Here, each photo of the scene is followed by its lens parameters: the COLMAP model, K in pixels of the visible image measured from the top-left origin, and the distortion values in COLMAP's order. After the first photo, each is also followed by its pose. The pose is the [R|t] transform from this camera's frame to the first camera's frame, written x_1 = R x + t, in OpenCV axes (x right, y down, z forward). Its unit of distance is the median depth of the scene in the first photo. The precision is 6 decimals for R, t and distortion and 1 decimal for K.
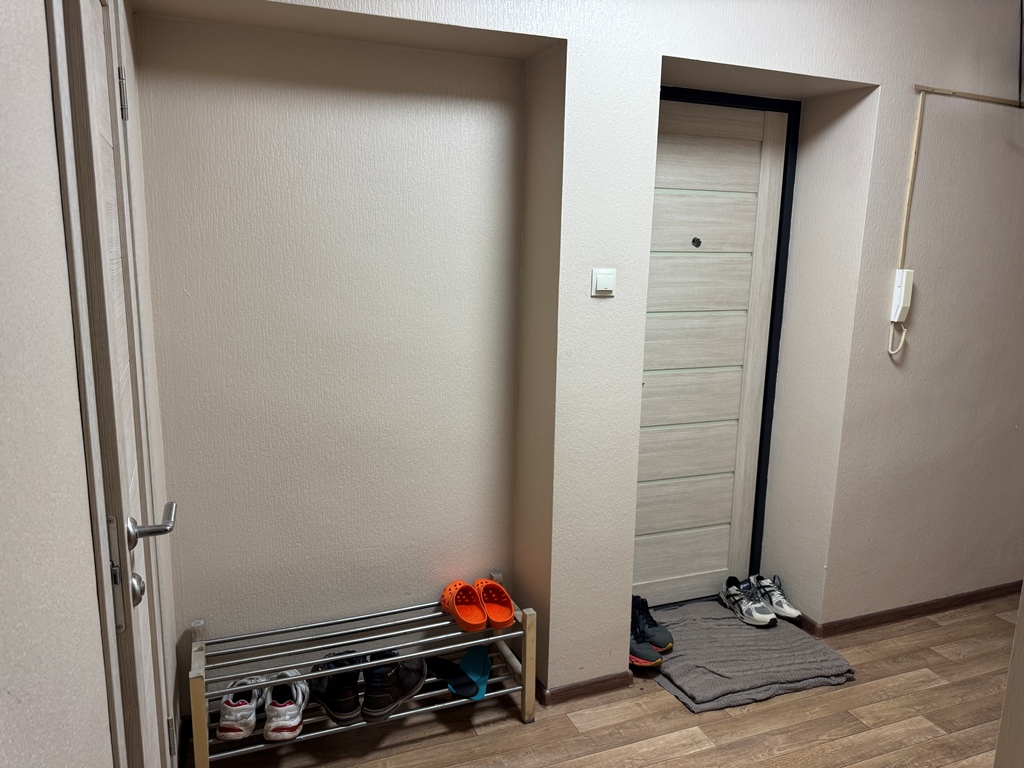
lens RADIAL K [[724.9, 0, 510.5], [0, 724.9, 386.2], [0, 0, 1]] dist [0.077027, -0.097547]
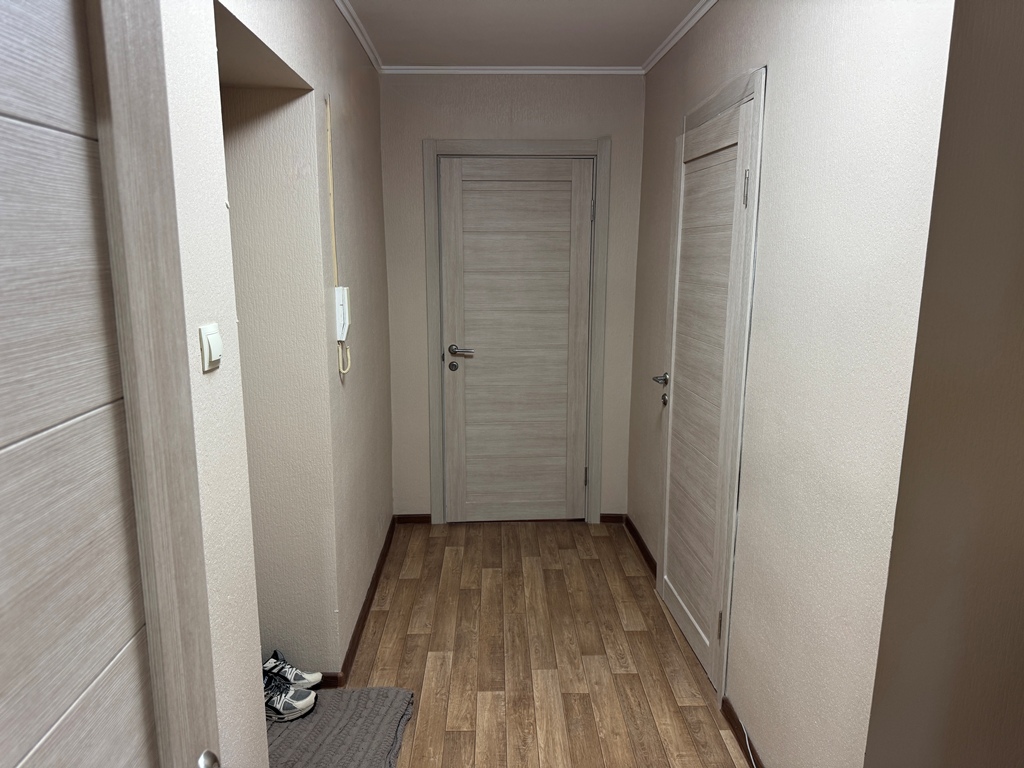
lens RADIAL K [[722.7, 0, 527.0], [0, 722.7, 382.0], [0, 0, 1]] dist [0.077061, -0.153357]
pose [[0.335141, -0.195687, 0.921622, -0.289390], [0.182528, 0.973146, 0.140252, -0.122774], [-0.924318, 0.121217, 0.361860, 0.432451]]
